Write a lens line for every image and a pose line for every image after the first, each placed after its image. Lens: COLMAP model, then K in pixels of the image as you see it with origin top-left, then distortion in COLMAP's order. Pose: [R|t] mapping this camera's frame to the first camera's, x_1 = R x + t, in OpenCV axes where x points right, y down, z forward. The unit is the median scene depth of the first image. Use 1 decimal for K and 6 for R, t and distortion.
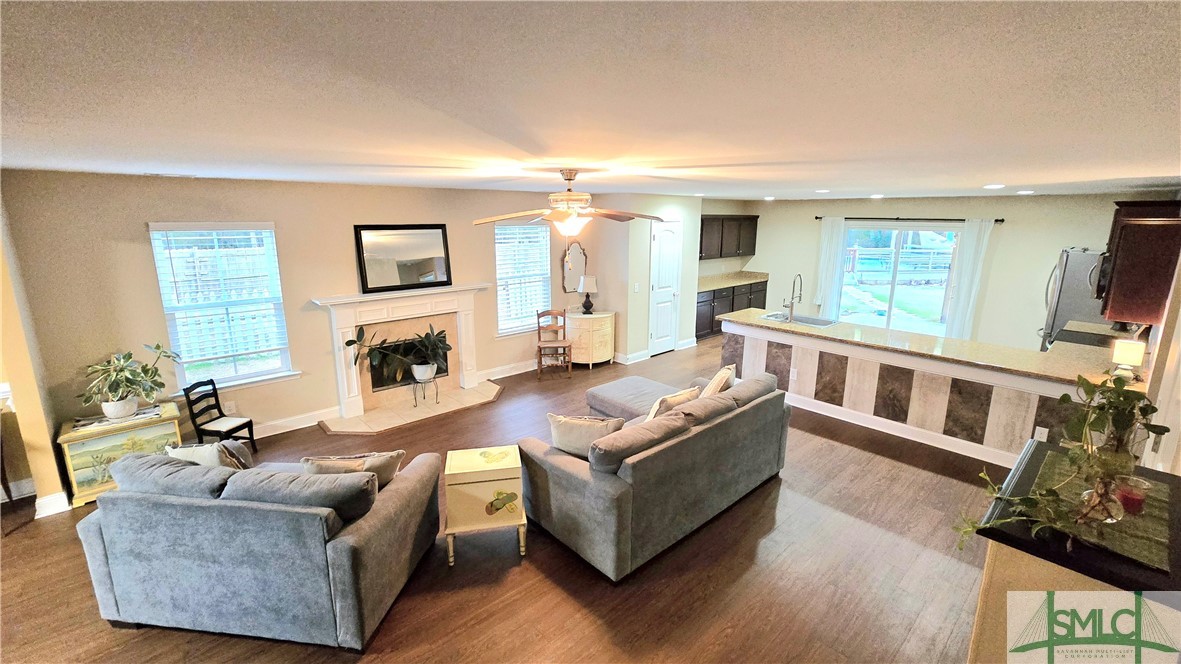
lens RADIAL K [[491.0, 0, 591.2], [0, 491.0, 320.5], [0, 0, 1]] dist [-0.004539, -0.000078]
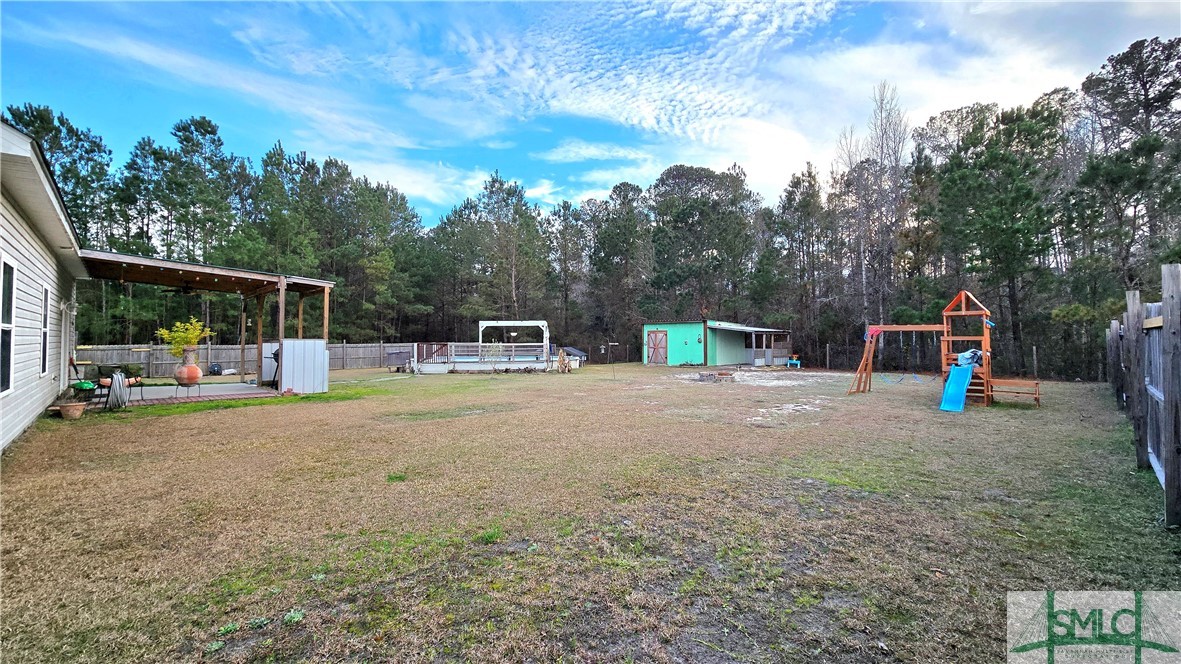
lens RADIAL K [[488.7, 0, 585.0], [0, 488.7, 322.4], [0, 0, 1]] dist [0.002390, 0.000699]
pose [[0.999678, -0.001991, 0.025282, 2.336159], [0.007879, 0.971963, -0.235004, 0.223728], [-0.024105, 0.235127, 0.971666, -0.381873]]
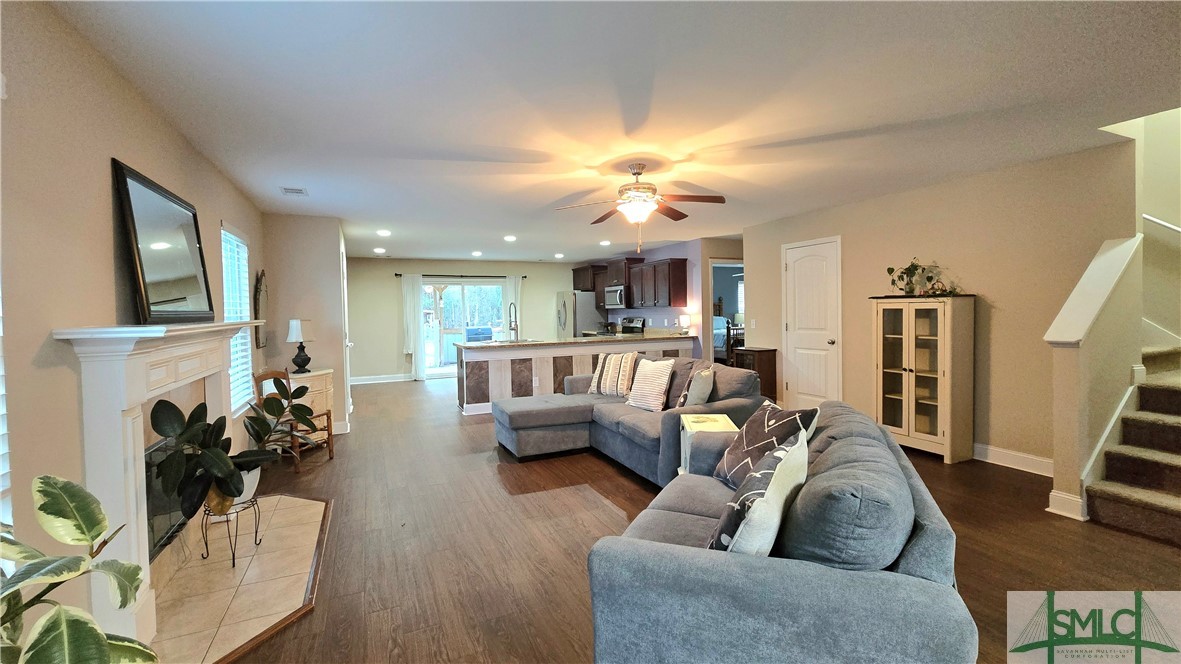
lens RADIAL K [[488.7, 0, 585.0], [0, 488.7, 322.4], [0, 0, 1]] dist [0.002390, 0.000699]
pose [[0.311508, -0.033319, 0.949659, -0.547278], [0.218218, 0.975185, -0.037365, 0.030900], [-0.924848, 0.218872, 0.311049, 0.387233]]
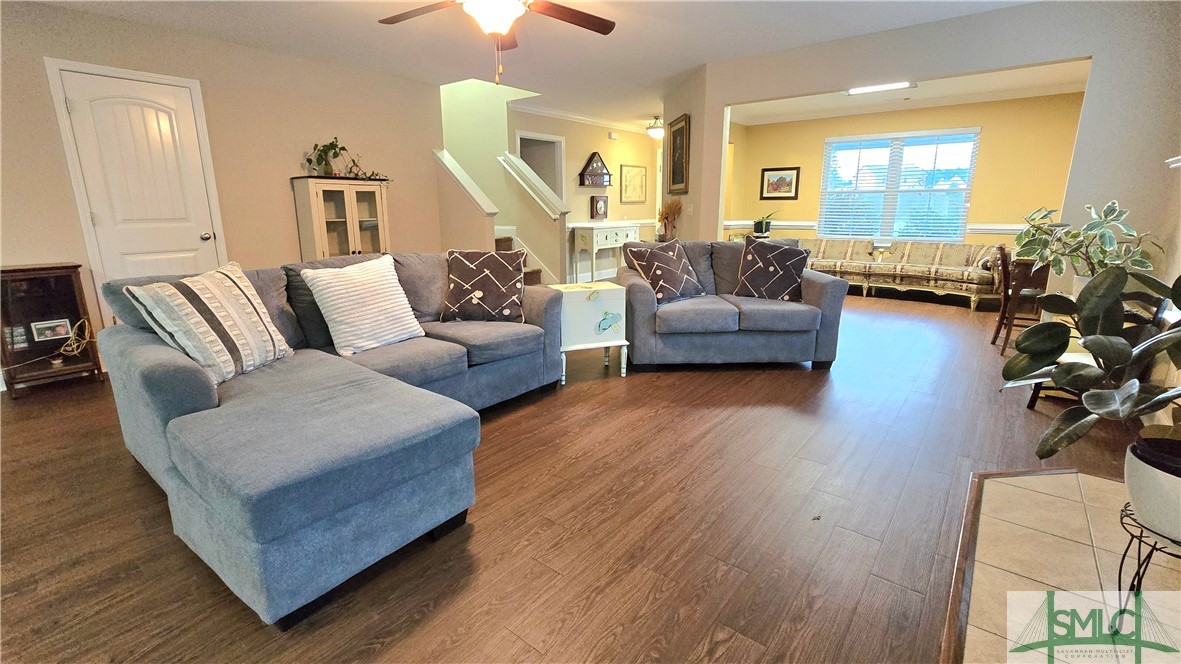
lens RADIAL K [[519.4, 0, 586.7], [0, 519.4, 322.9], [0, 0, 1]] dist [-0.003171, 0.003615]
pose [[-0.988482, 0.035749, -0.147057, -0.026643], [-0.029170, 0.908475, 0.416920, -0.052086], [0.148502, 0.416407, -0.896968, 0.907543]]
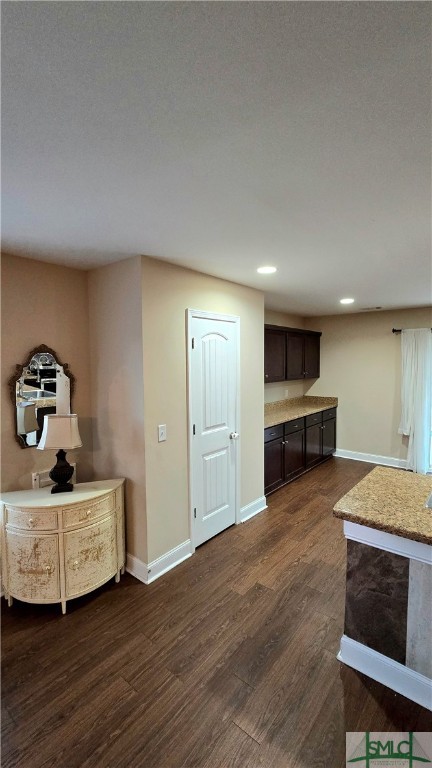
lens RADIAL K [[337.8, 0, 224.7], [0, 337.8, 380.2], [0, 0, 1]] dist [-0.003171, 0.003615]
pose [[0.987560, -0.016345, 0.156393, 0.103851], [0.039514, 0.988464, -0.146211, -0.067793], [-0.152199, 0.150571, 0.976813, 0.625351]]
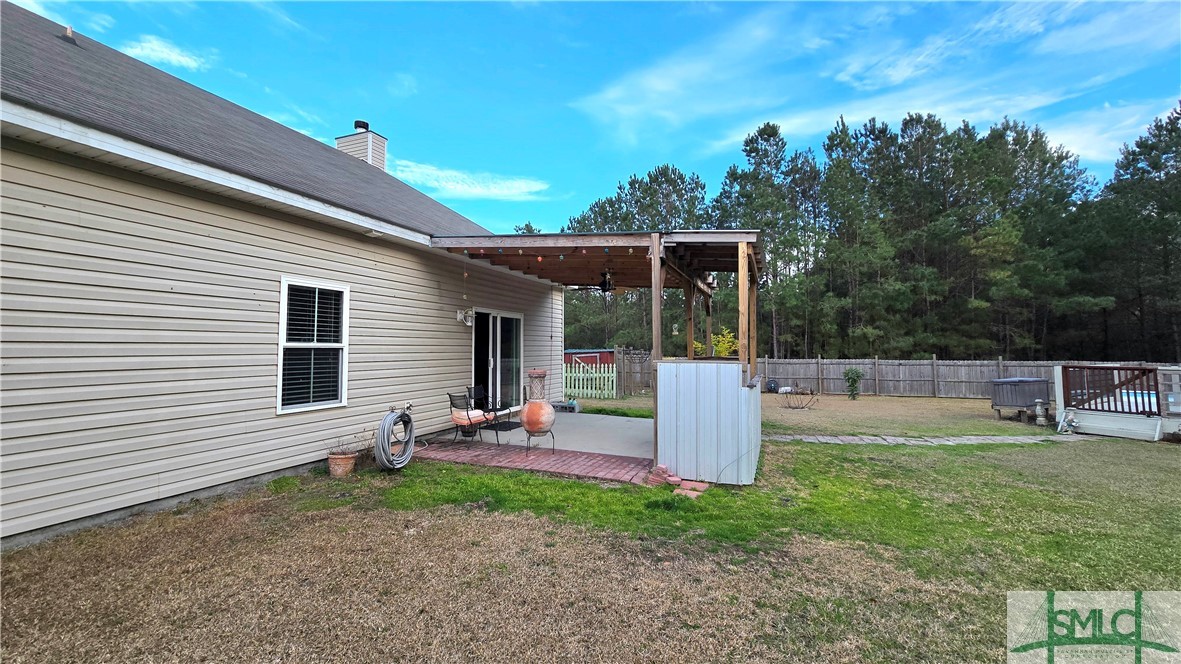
lens RADIAL K [[488.7, 0, 585.0], [0, 488.7, 322.4], [0, 0, 1]] dist [0.002390, 0.000699]
pose [[0.445206, -0.049443, -0.894062, 2.027430], [-0.183572, 0.972227, -0.145177, -0.043948], [0.876409, 0.228759, 0.423764, 0.823510]]
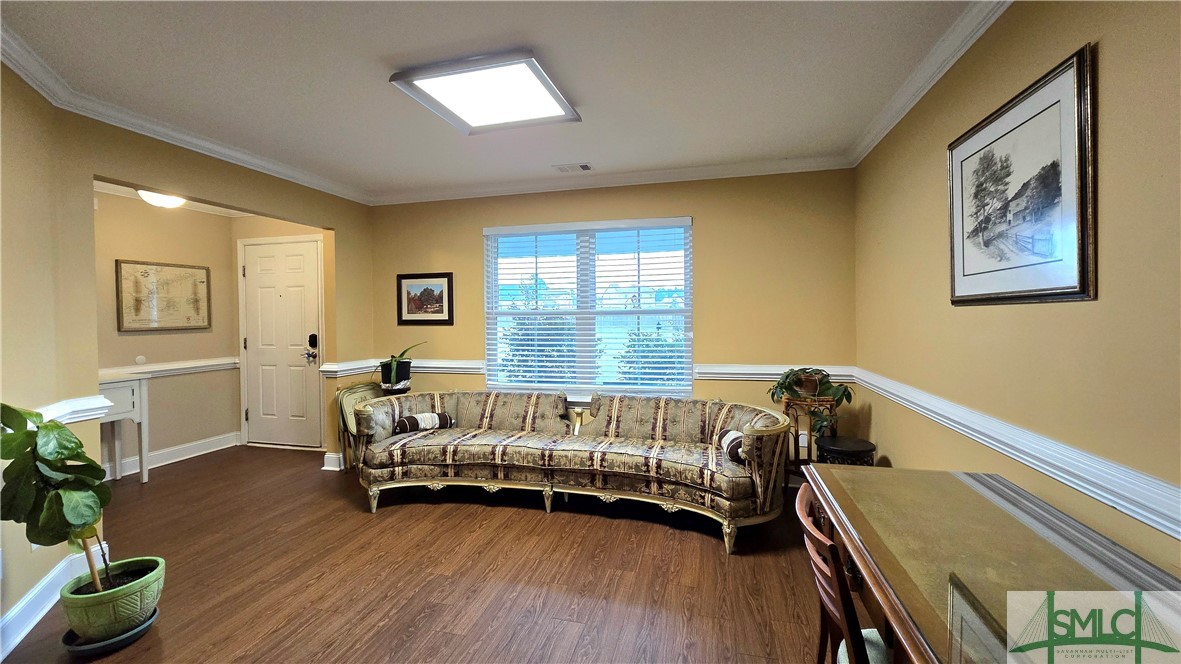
lens RADIAL K [[488.7, 0, 585.0], [0, 488.7, 322.4], [0, 0, 1]] dist [0.002390, 0.000699]
pose [[-0.842163, 0.012708, -0.539074, -0.450764], [-0.105663, 0.976451, 0.188090, 0.019254], [0.528769, 0.215363, -0.820988, 0.471840]]
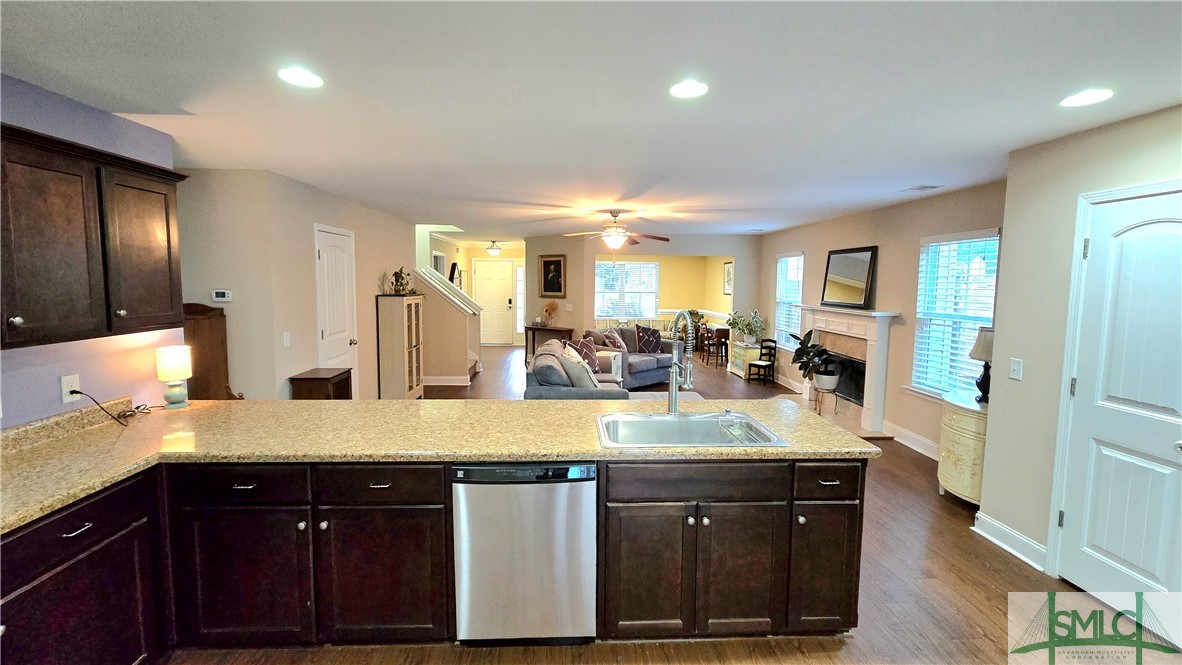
lens RADIAL K [[498.4, 0, 587.0], [0, 498.4, 323.2], [0, 0, 1]] dist [-0.001543, 0.000069]
pose [[-0.640359, 0.057262, -0.765939, 0.659336], [-0.172719, 0.960941, 0.216241, -0.134324], [0.748404, 0.270764, -0.605457, 0.984677]]
